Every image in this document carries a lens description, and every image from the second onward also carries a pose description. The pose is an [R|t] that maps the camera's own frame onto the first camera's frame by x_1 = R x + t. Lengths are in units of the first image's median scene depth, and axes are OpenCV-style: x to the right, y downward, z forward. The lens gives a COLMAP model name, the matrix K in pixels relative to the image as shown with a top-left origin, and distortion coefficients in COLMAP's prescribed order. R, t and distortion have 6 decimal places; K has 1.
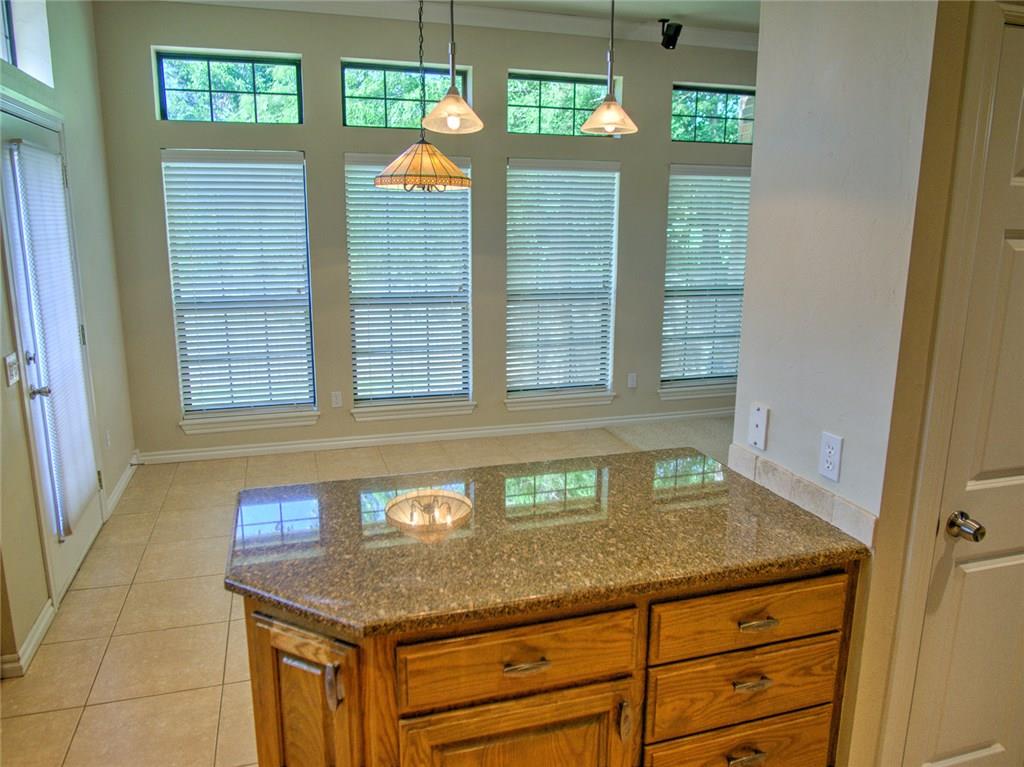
lens RADIAL K [[736.3, 0, 509.2], [0, 736.3, 377.5], [0, 0, 1]] dist [-0.037218, 0.008465]
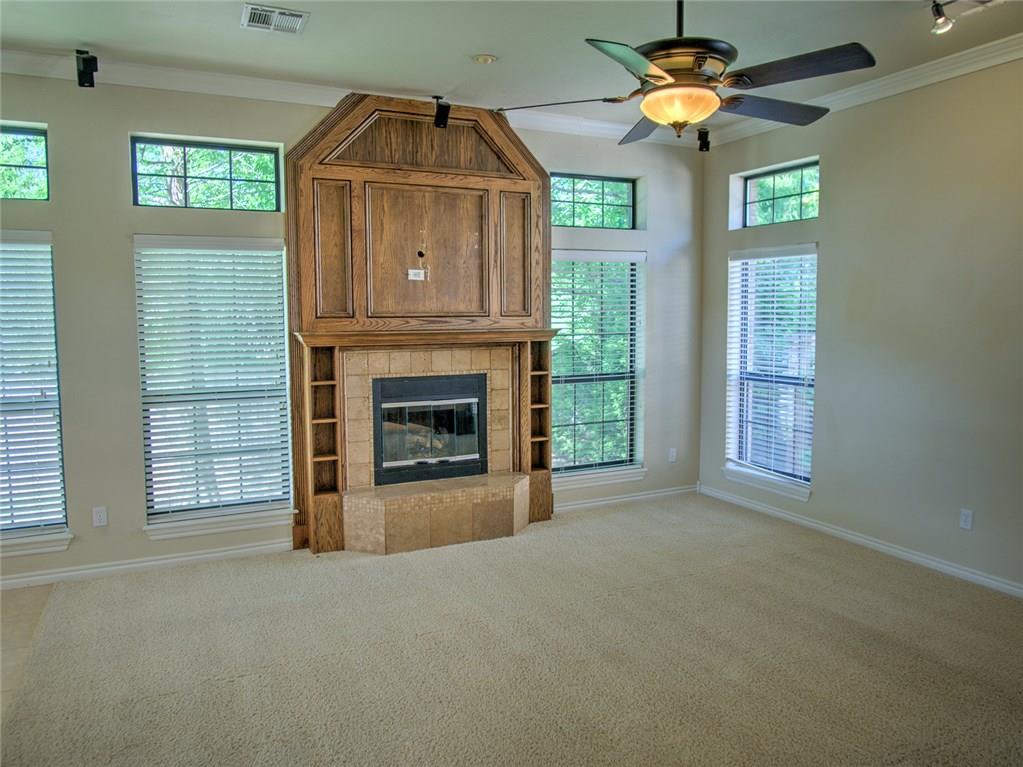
lens RADIAL K [[772.4, 0, 533.3], [0, 772.4, 371.8], [0, 0, 1]] dist [-0.021098, 0.004417]
pose [[0.984997, -0.024161, 0.170871, 0.118586], [0.045435, 0.991525, -0.121715, -0.006772], [-0.166482, 0.127652, 0.977747, 0.036915]]
